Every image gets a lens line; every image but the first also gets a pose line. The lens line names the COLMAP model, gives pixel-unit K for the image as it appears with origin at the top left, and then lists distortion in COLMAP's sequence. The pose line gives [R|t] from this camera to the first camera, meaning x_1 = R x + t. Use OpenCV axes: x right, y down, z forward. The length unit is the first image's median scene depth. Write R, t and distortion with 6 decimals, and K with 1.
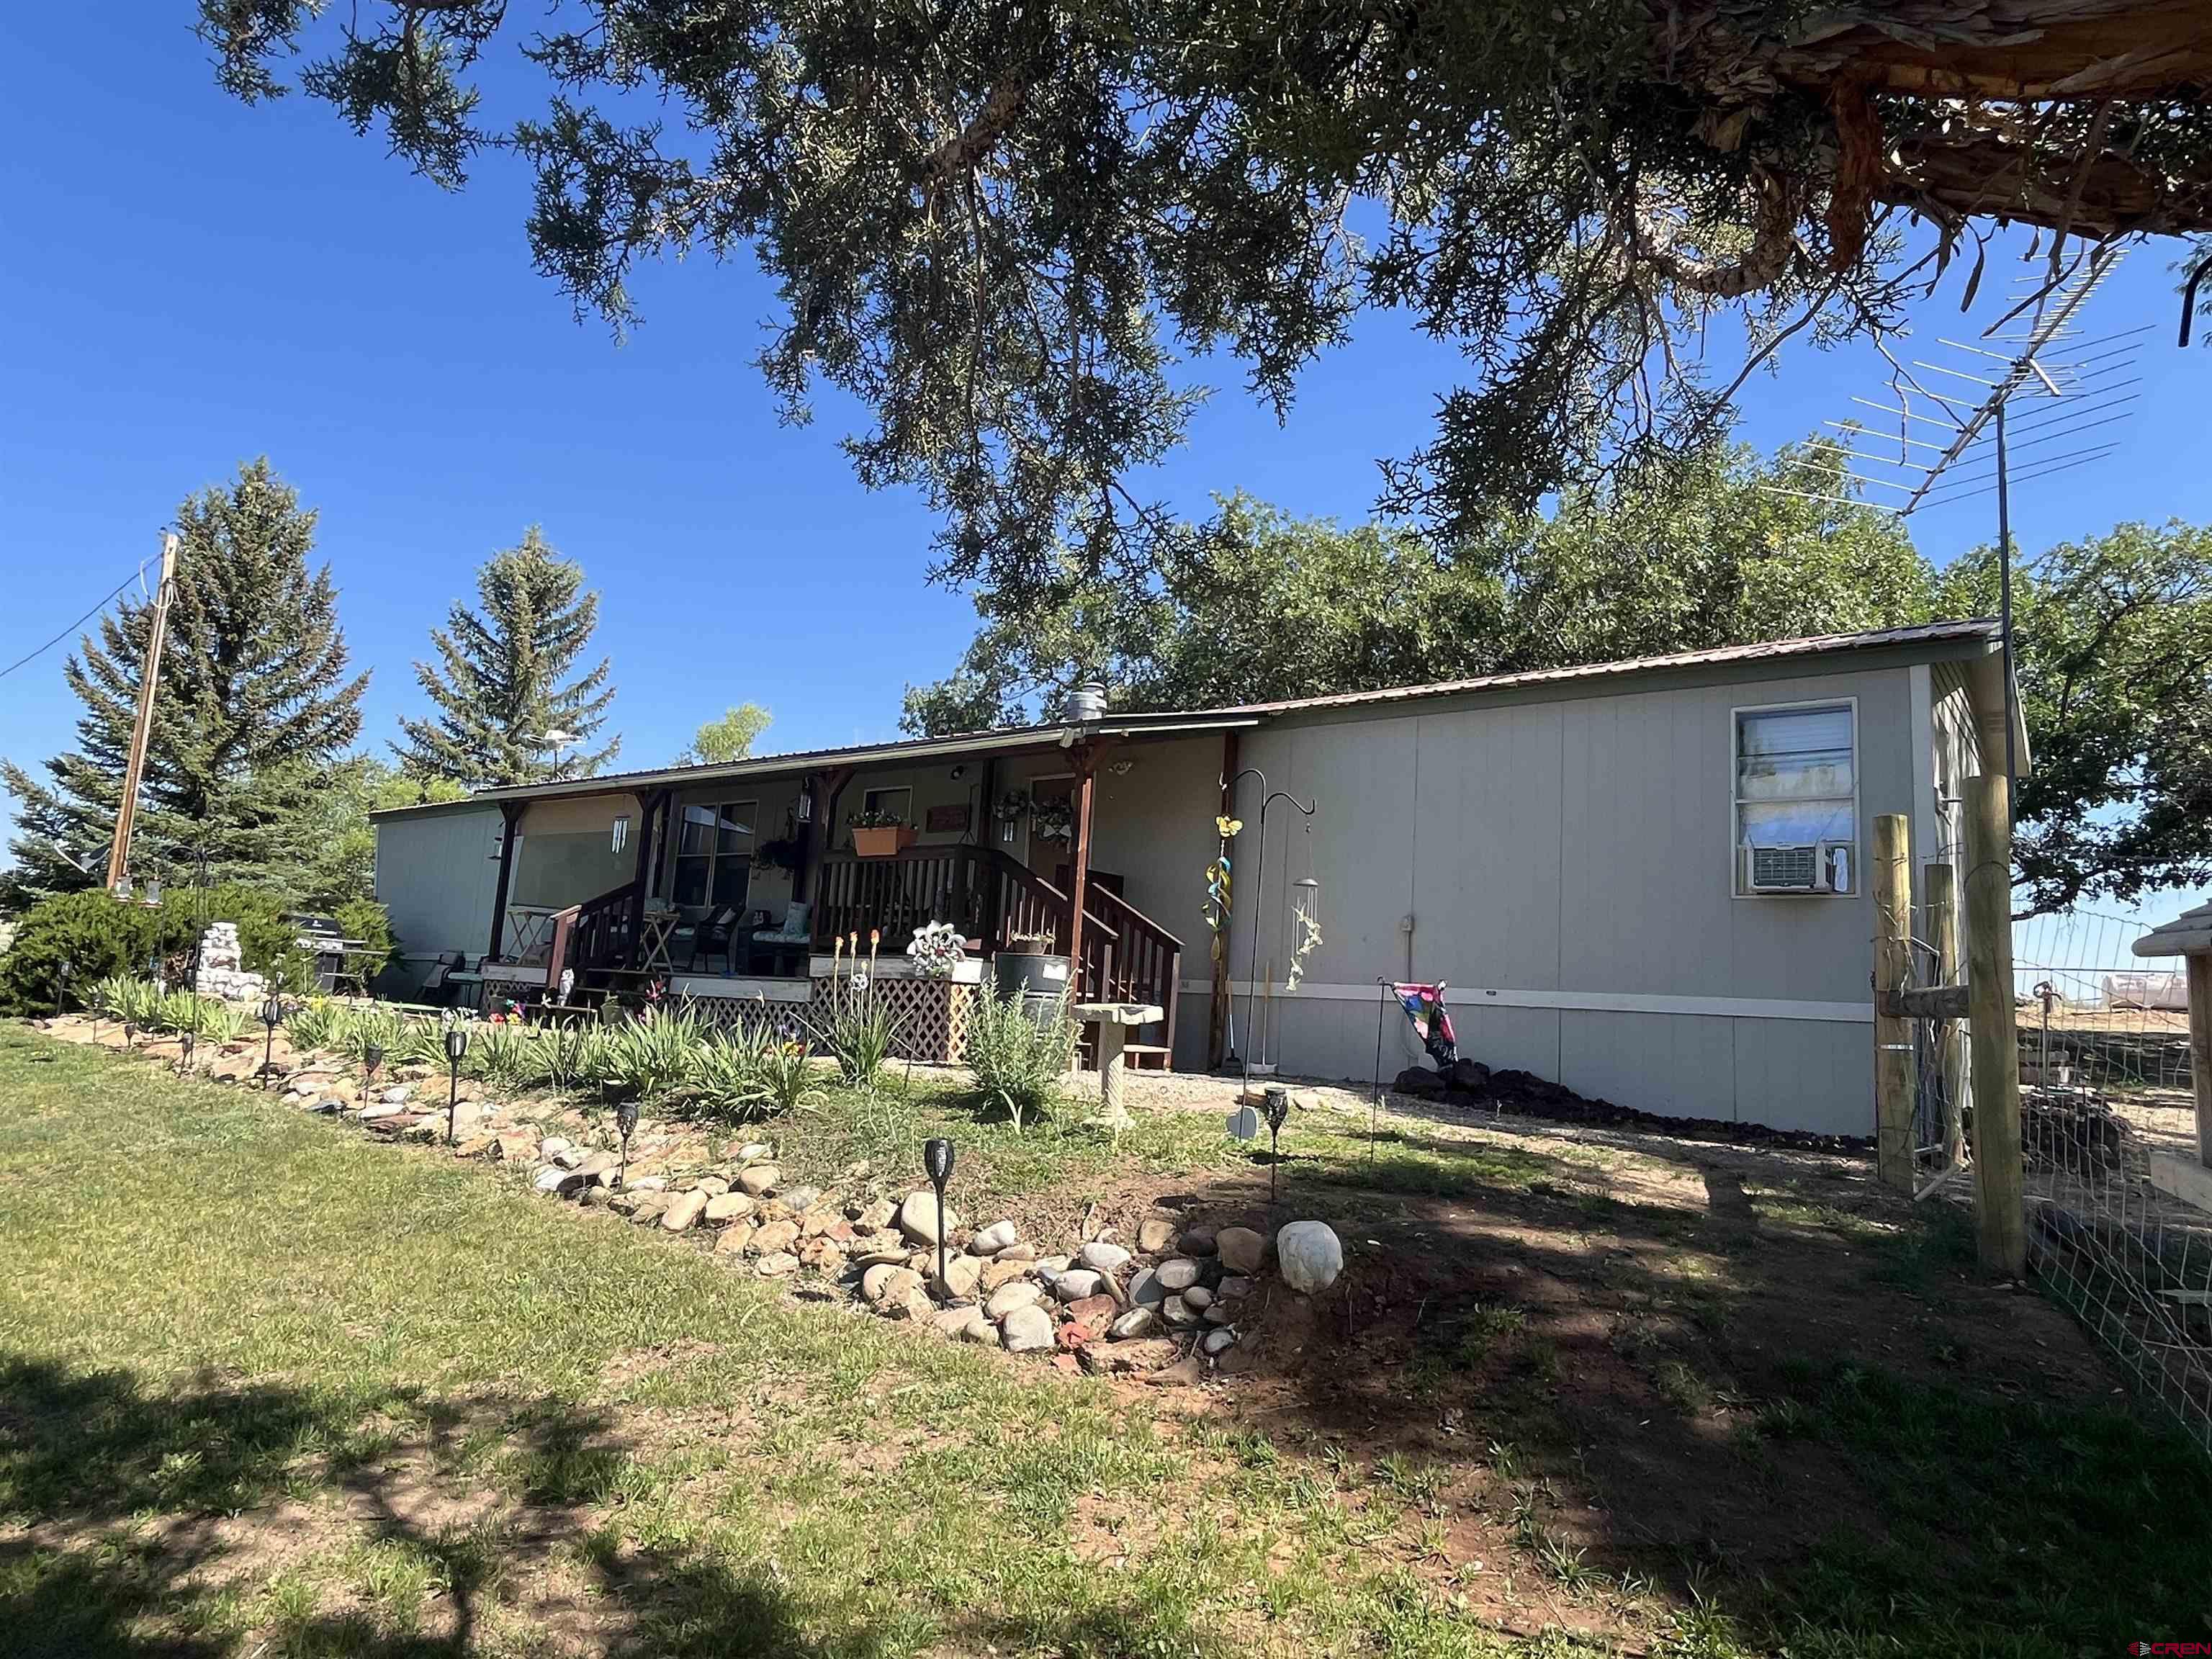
lens RADIAL K [[1315.3, 0, 1106.0], [0, 1315.3, 829.5], [0, 0, 1]] dist [0.001133, 0.002563]
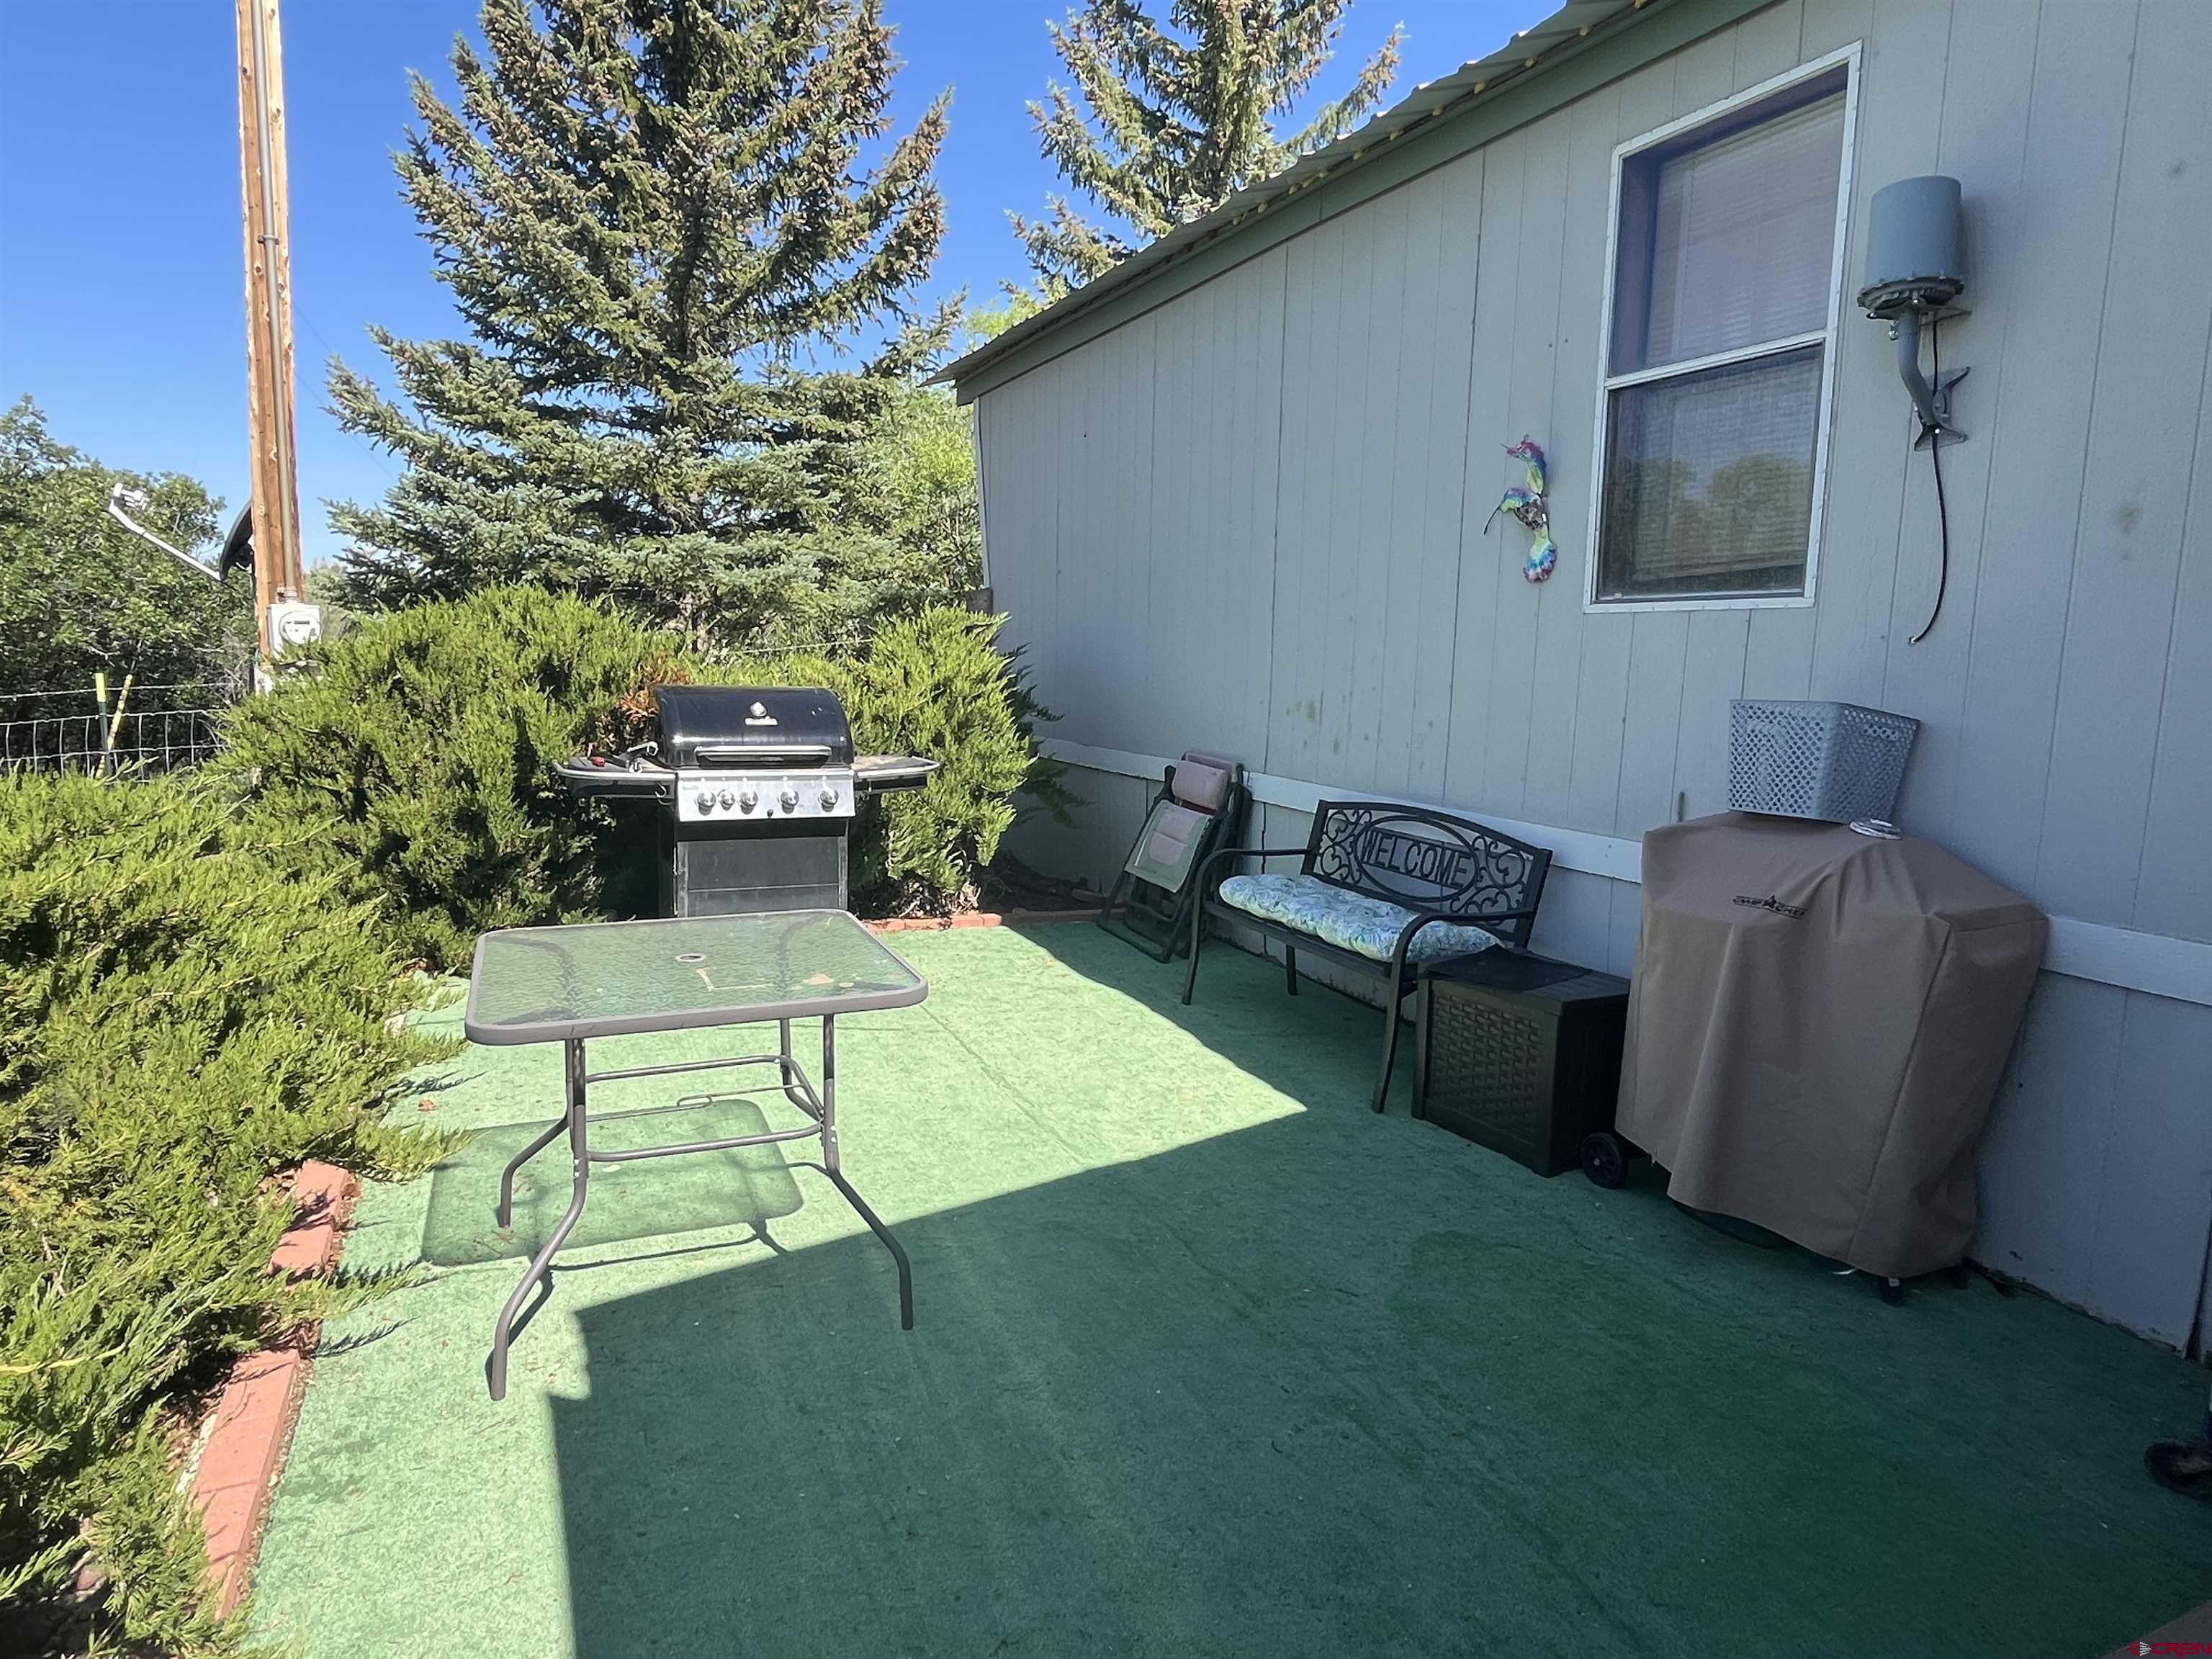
lens RADIAL K [[1315.3, 0, 1106.0], [0, 1315.3, 829.5], [0, 0, 1]] dist [0.001133, 0.002563]
pose [[0.889842, 0.016392, -0.455975, -0.359571], [0.100473, 0.967784, 0.230865, 0.034608], [0.445070, -0.251246, 0.859528, 0.689615]]
